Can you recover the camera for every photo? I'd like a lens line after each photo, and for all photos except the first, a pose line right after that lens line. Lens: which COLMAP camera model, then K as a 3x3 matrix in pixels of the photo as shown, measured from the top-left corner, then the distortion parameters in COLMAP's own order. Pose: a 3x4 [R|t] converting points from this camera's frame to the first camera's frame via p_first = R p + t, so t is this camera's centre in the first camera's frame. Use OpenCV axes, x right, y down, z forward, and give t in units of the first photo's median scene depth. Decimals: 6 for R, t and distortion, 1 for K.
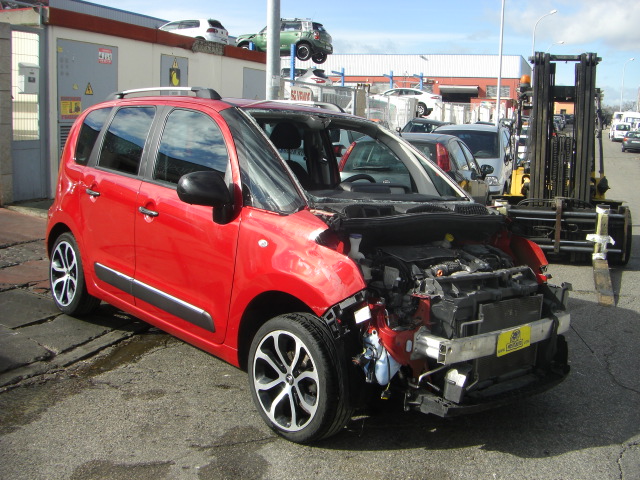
lens RADIAL K [[732.8, 0, 345.8], [0, 732.8, 238.4], [0, 0, 1]] dist [-0.206094, 0.162932]
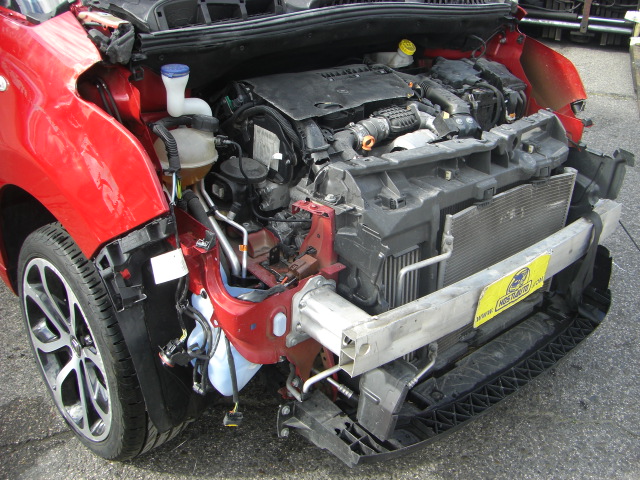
lens RADIAL K [[732.8, 0, 345.8], [0, 732.8, 238.4], [0, 0, 1]] dist [-0.206094, 0.162932]
pose [[0.999908, 0.012782, -0.004499, 0.120170], [-0.010545, 0.942468, 0.334130, -0.053585], [0.008511, -0.334051, 0.942516, 0.543373]]
